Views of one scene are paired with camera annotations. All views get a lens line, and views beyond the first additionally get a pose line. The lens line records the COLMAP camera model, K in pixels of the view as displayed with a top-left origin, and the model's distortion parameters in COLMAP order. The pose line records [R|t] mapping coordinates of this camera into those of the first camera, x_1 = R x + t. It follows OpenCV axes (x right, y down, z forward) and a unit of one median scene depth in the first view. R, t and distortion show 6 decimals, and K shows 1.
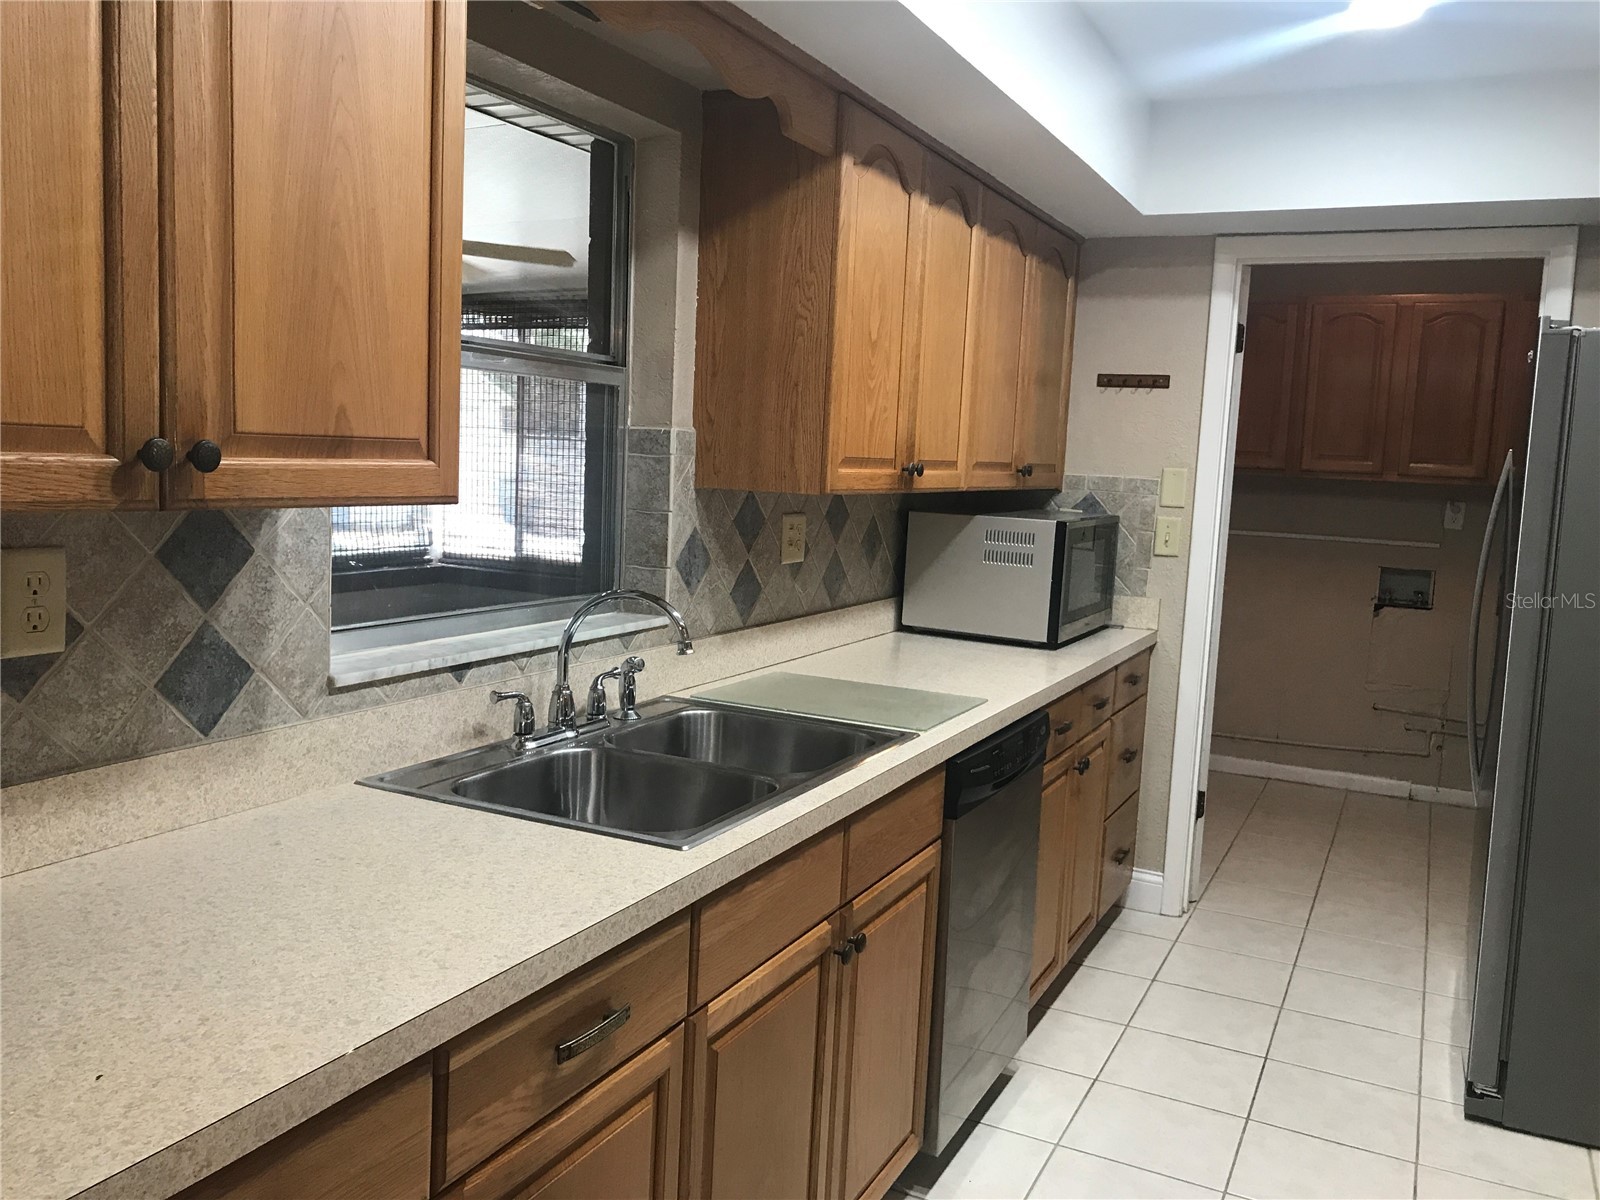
lens RADIAL K [[1299.3, 0, 800.0], [0, 1299.3, 600.0], [0, 0, 1]] dist [0.046627, -0.061345]
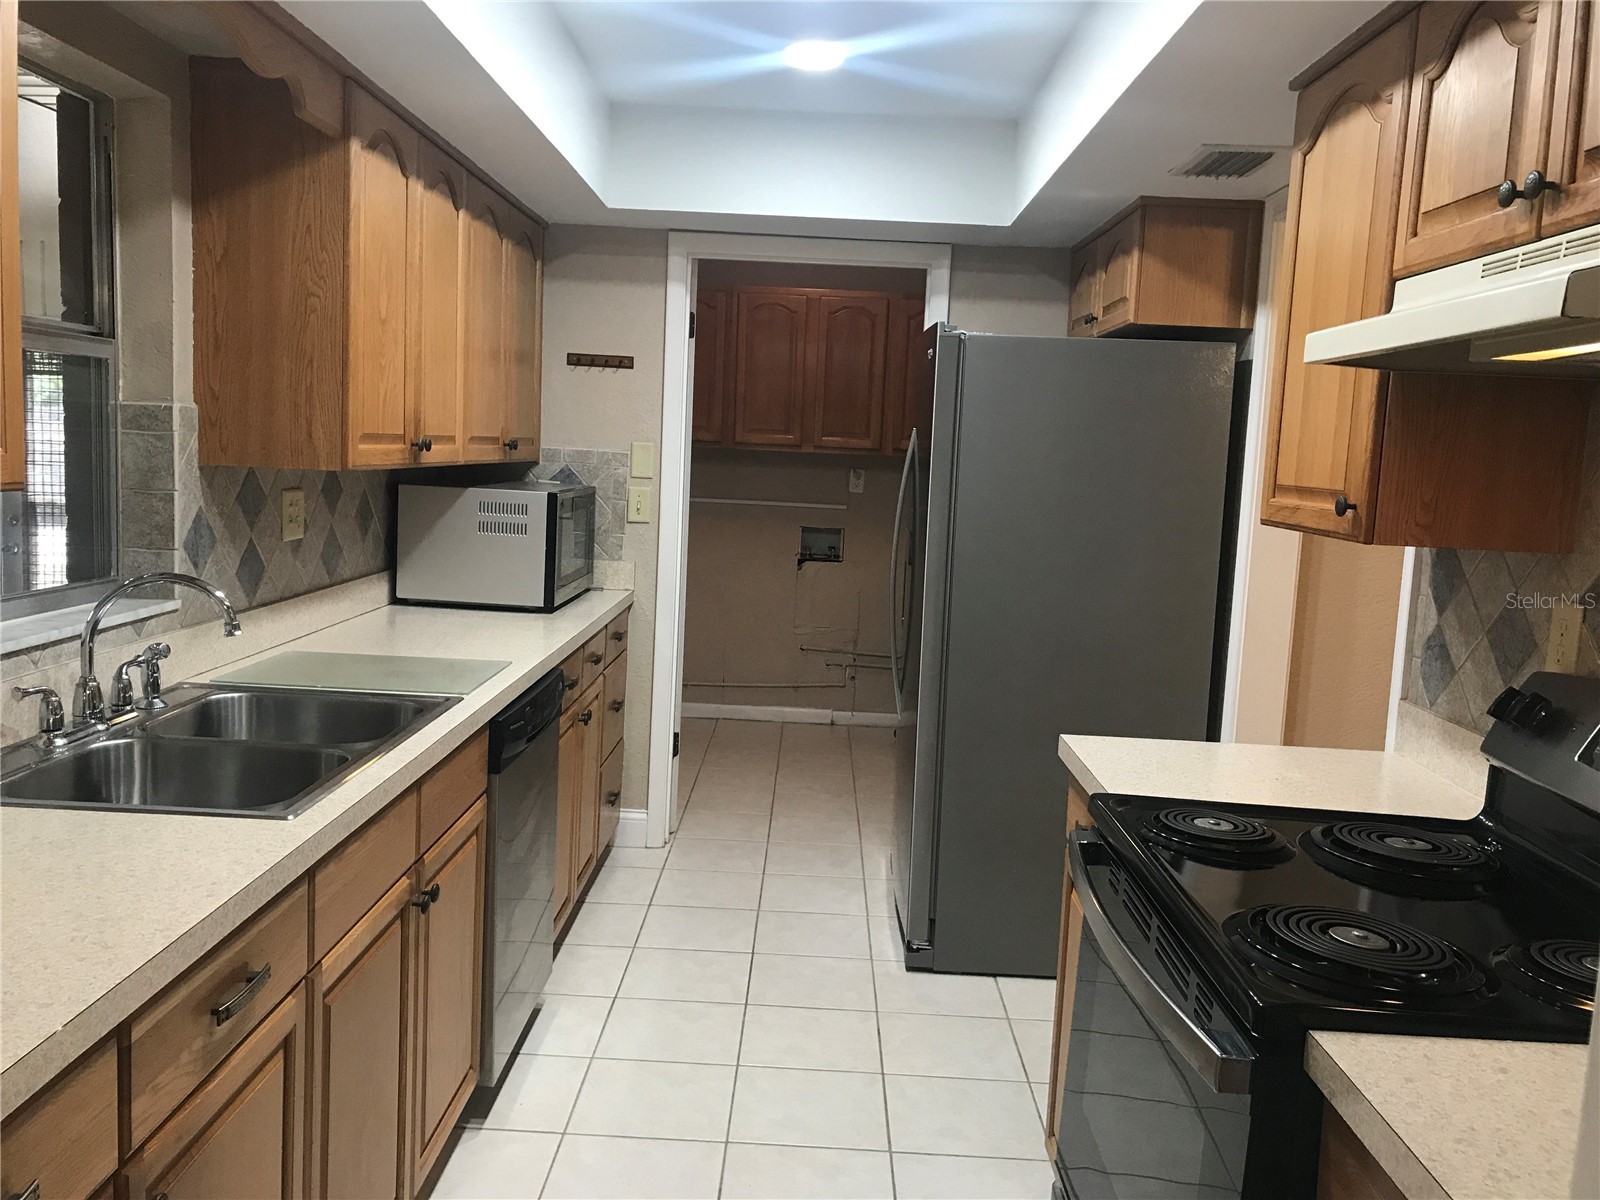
lens RADIAL K [[1299.3, 0, 800.0], [0, 1299.3, 600.0], [0, 0, 1]] dist [0.046627, -0.061345]
pose [[0.903445, -0.054683, 0.425203, -0.088214], [0.044141, 0.998425, 0.034613, -0.000473], [-0.426426, -0.012502, 0.904436, -0.065333]]
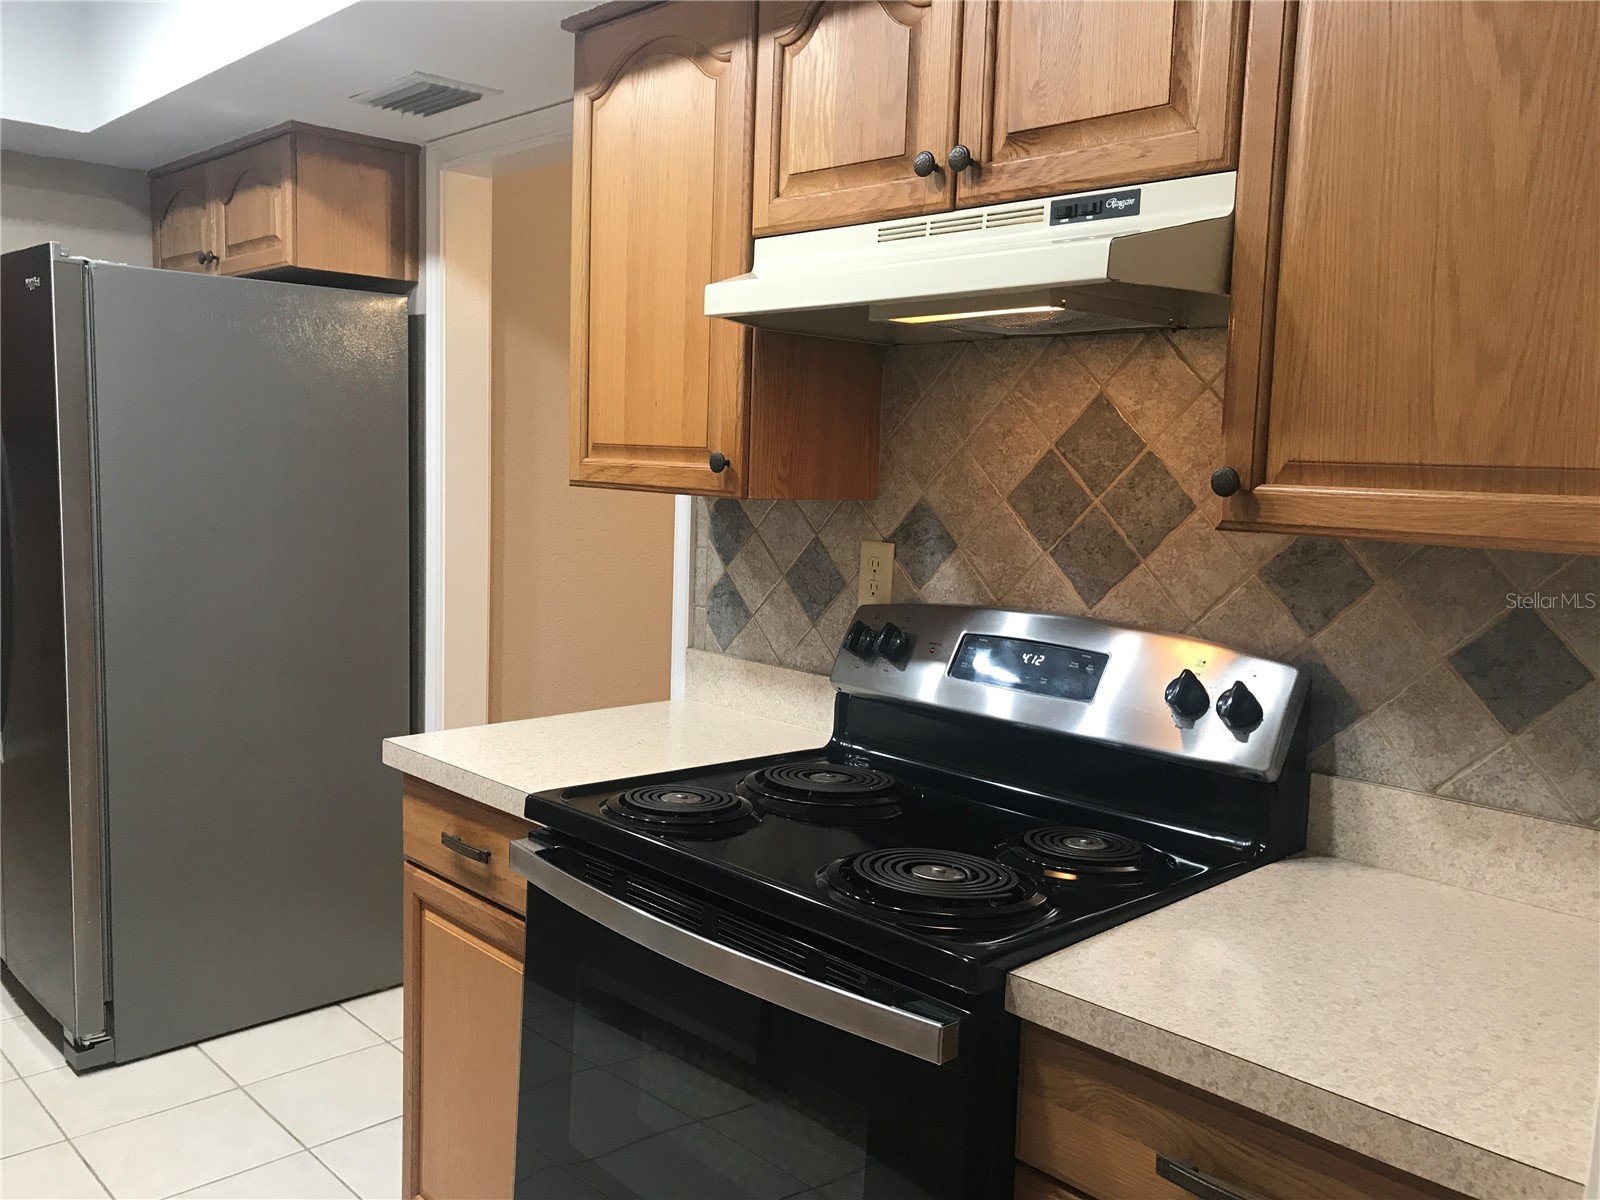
lens RADIAL K [[1298.8, 0, 800.0], [0, 1298.8, 600.0], [0, 0, 1]] dist [0.044989, -0.066357]
pose [[0.336305, -0.135722, 0.931922, -0.169381], [0.089570, 0.989685, 0.111811, -0.013321], [-0.937484, 0.045869, 0.344992, 0.152584]]
